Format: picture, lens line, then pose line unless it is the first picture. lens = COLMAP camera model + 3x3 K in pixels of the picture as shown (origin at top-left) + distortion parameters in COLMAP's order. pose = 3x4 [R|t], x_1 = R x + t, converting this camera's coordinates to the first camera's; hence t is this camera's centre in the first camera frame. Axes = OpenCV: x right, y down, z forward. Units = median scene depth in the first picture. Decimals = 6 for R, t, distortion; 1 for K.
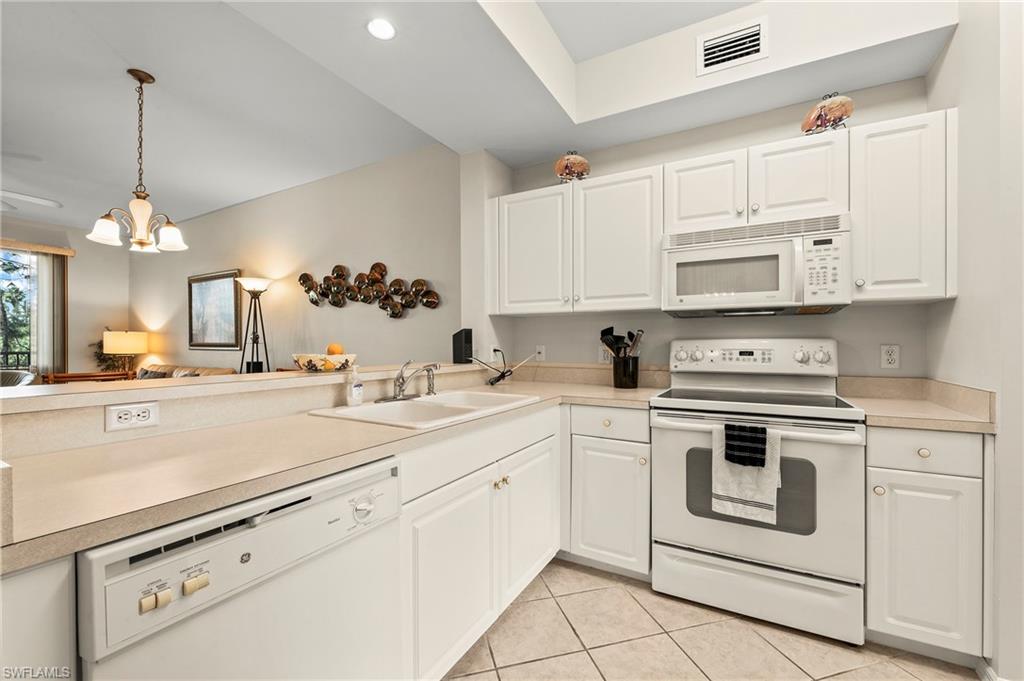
lens RADIAL K [[420.6, 0, 529.2], [0, 420.6, 345.0], [0, 0, 1]] dist [-0.004612, -0.001700]
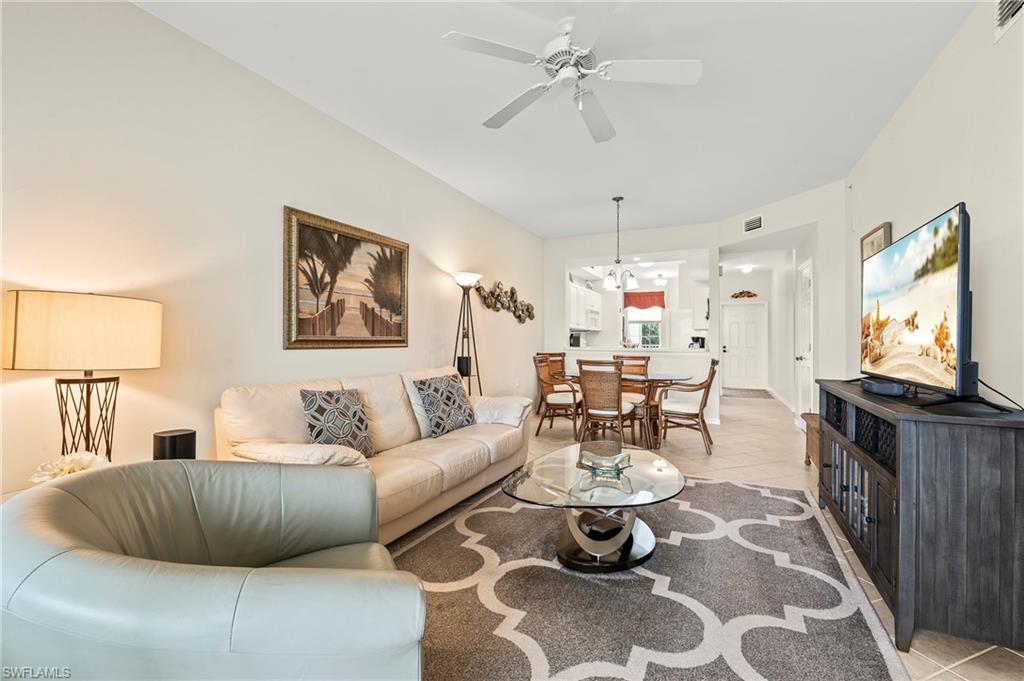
lens RADIAL K [[420.6, 0, 533.1], [0, 420.6, 331.8], [0, 0, 1]] dist [-0.004612, -0.001700]
pose [[-0.083041, 0.019660, 0.996352, -2.913679], [0.000883, 0.999806, -0.019654, -0.000093], [-0.996546, -0.000753, -0.083042, 1.608037]]
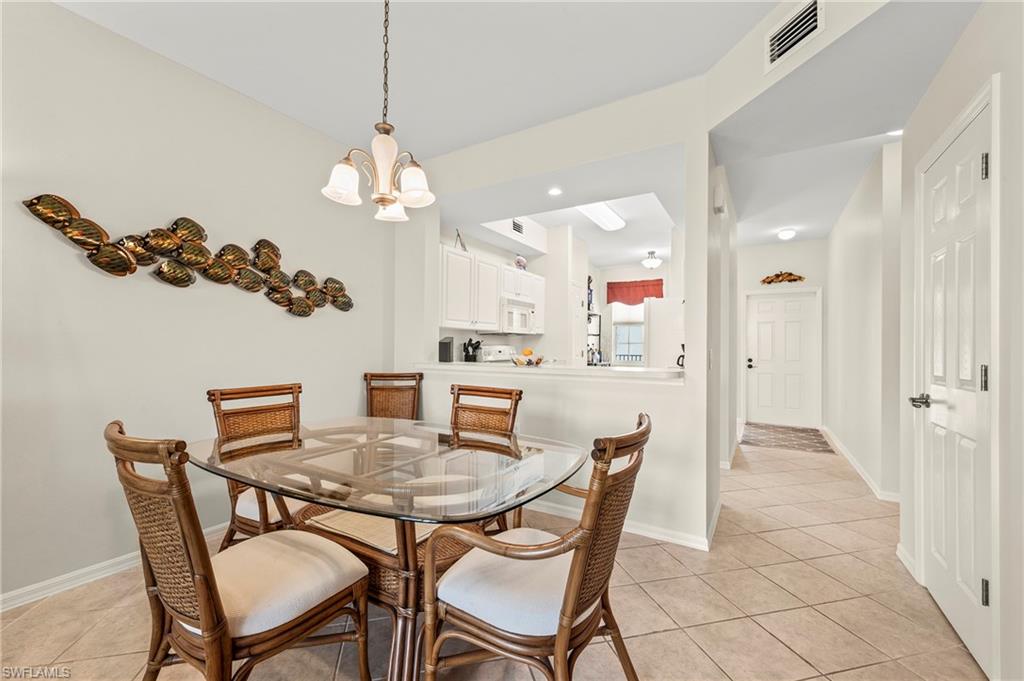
lens RADIAL K [[420.6, 0, 515.6], [0, 420.6, 345.2], [0, 0, 1]] dist [-0.004612, -0.001700]
pose [[0.029692, 0.006081, 0.999541, -1.712283], [-0.001835, 0.999980, -0.006029, -0.004516], [-0.999557, -0.001655, 0.029703, 0.828607]]
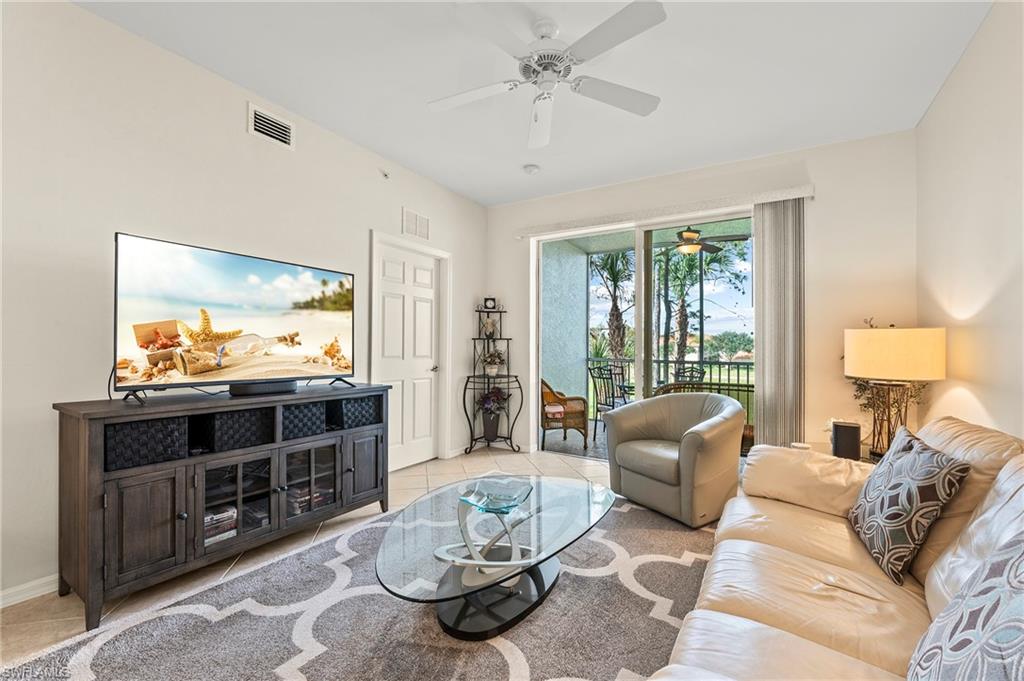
lens RADIAL K [[420.6, 0, 508.8], [0, 420.6, 345.0], [0, 0, 1]] dist [-0.004612, -0.001700]
pose [[-0.059799, -0.013501, -0.998119, -1.167759], [-0.012414, 0.999841, -0.012780, -0.009172], [0.998133, 0.011627, -0.059957, 1.445620]]
